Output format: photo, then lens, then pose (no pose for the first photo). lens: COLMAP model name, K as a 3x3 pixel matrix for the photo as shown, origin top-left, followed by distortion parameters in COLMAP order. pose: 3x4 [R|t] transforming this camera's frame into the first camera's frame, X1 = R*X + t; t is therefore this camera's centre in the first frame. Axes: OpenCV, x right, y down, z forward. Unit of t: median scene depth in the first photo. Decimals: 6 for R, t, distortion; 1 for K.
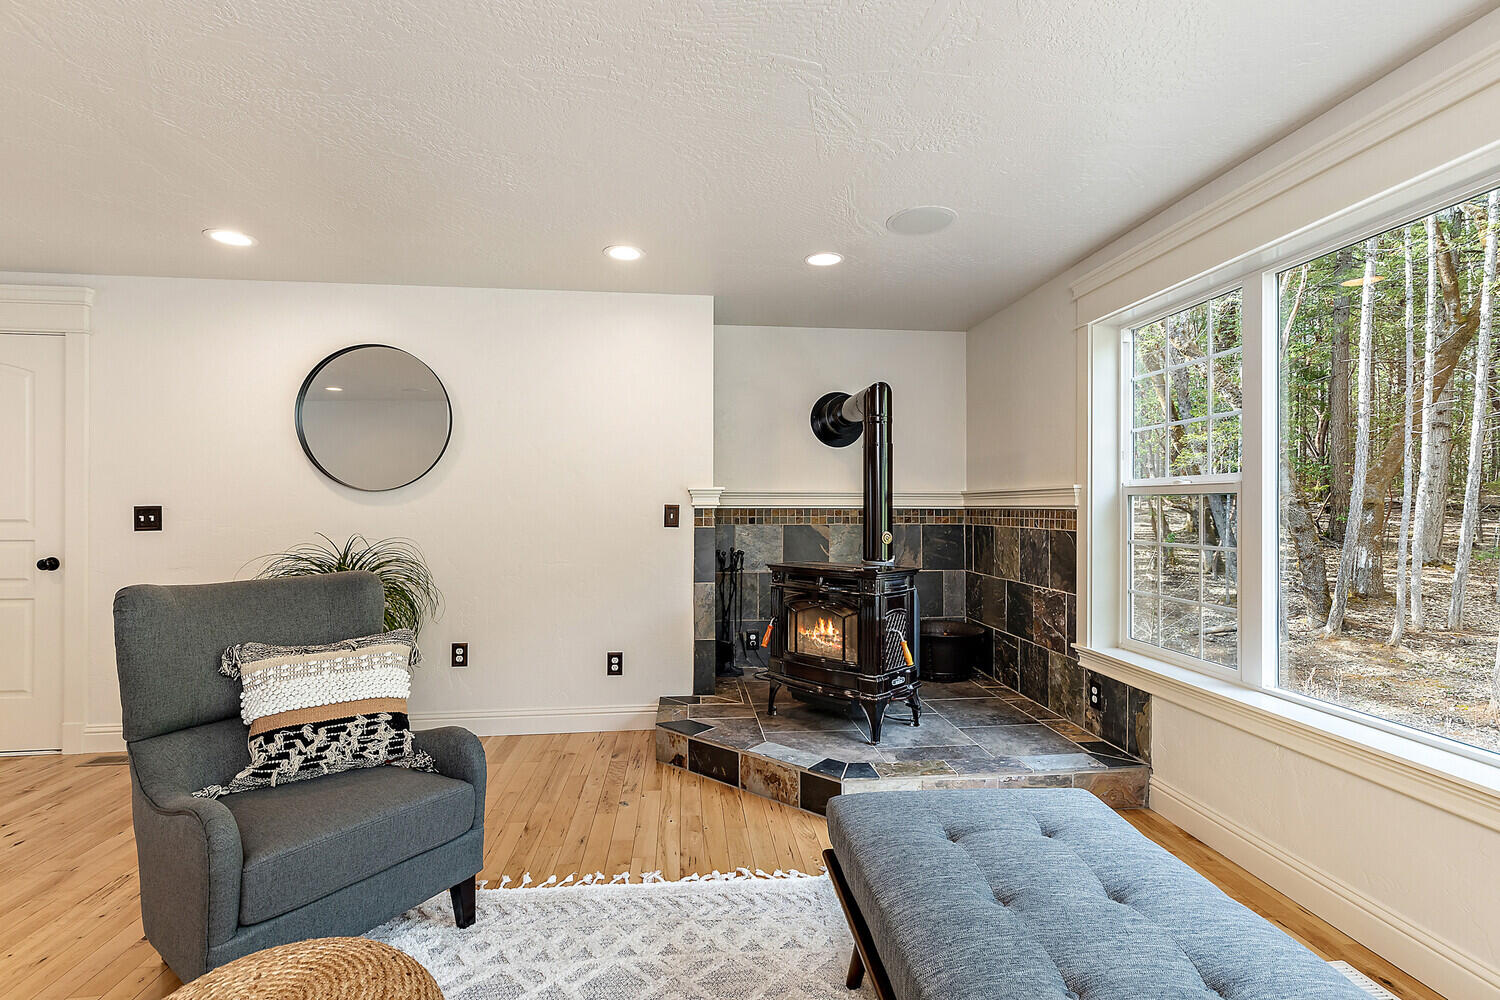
lens RADIAL K [[693.8, 0, 750.6], [0, 693.8, 506.7], [0, 0, 1]] dist [0.011904, -0.002594]
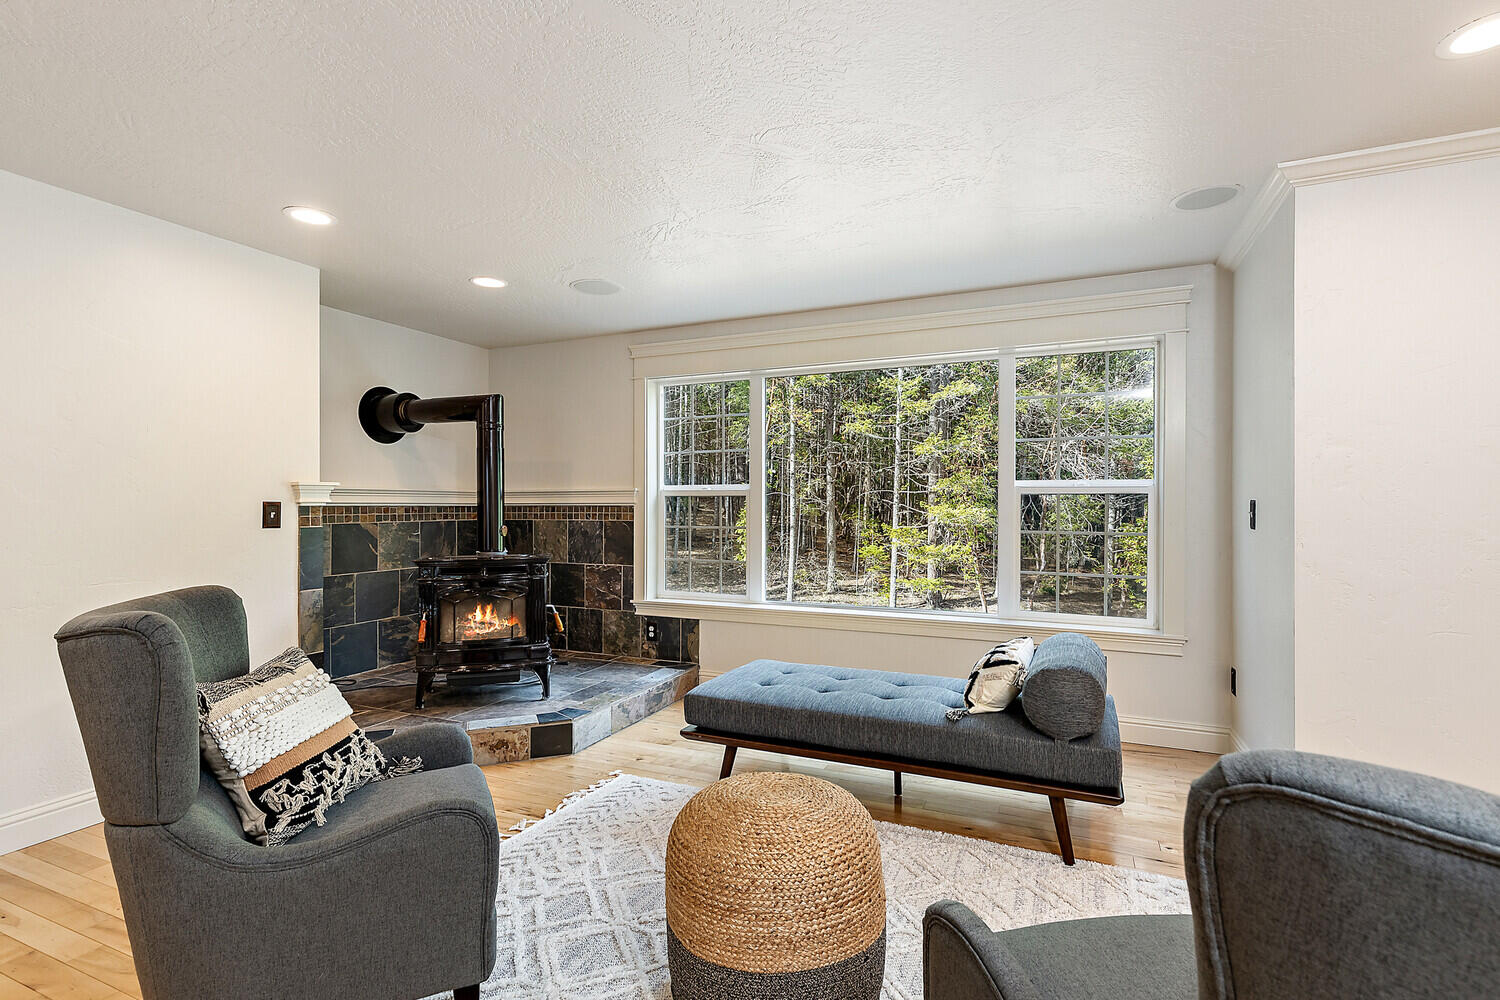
lens RADIAL K [[714.0, 0, 775.3], [0, 714.0, 504.4], [0, 0, 1]] dist [0.017818, -0.001315]
pose [[0.481368, -0.000882, 0.876518, -0.649280], [0.001509, 0.999999, 0.000178, 0.001493], [-0.876517, 0.001238, 0.481369, 0.040240]]
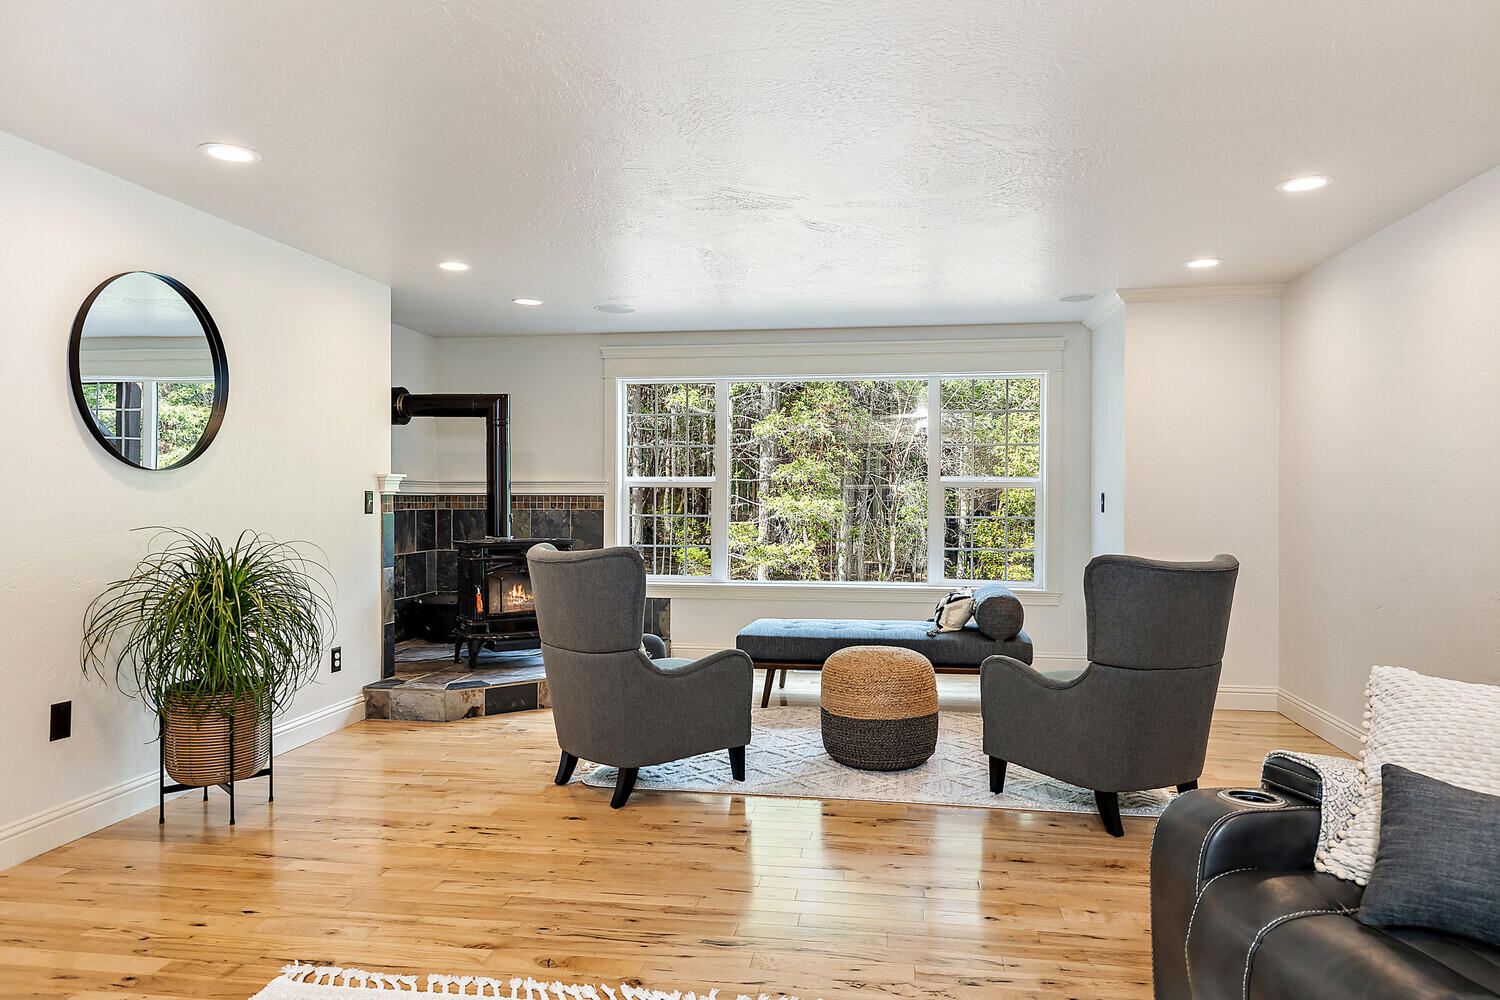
lens RADIAL K [[979.2, 0, 803.4], [0, 979.2, 503.6], [0, 0, 1]] dist [0.019967, -0.000016]
pose [[0.213797, -0.008274, 0.976843, -1.487792], [-0.001466, 0.999960, 0.008790, 0.002028], [-0.976877, -0.003312, 0.213776, 0.105018]]
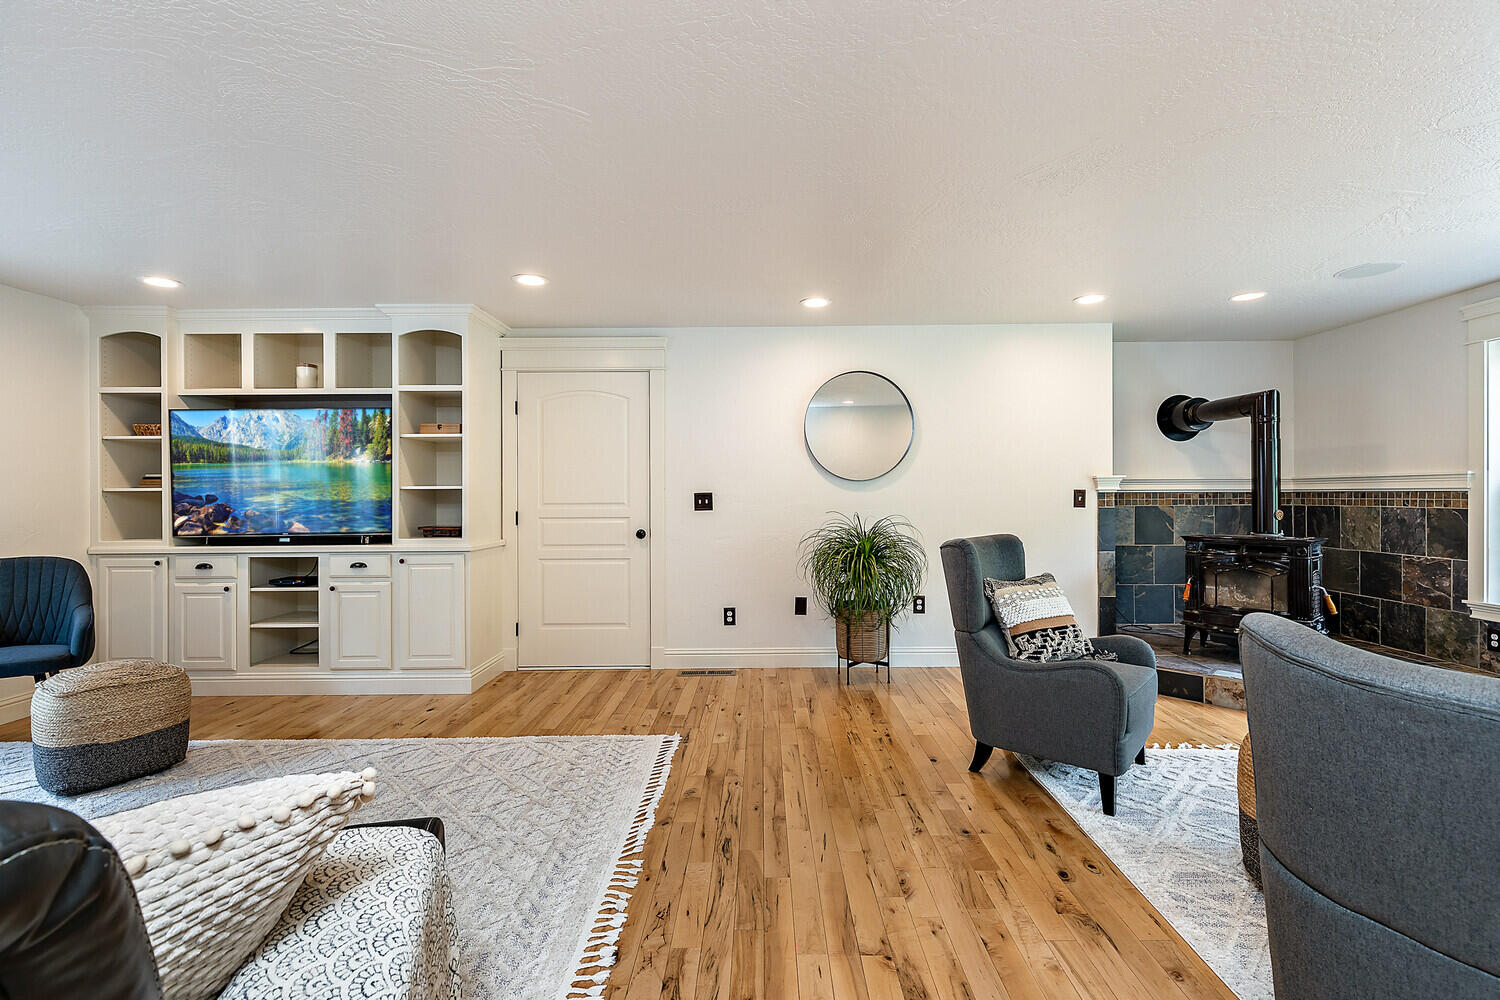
lens RADIAL K [[693.8, 0, 736.9], [0, 693.8, 494.5], [0, 0, 1]] dist [0.011904, -0.002594]
pose [[0.993730, -0.005136, -0.111687, -0.653363], [0.005246, 0.999986, 0.000696, 0.002240], [0.111682, -0.001277, 0.993743, -0.362991]]
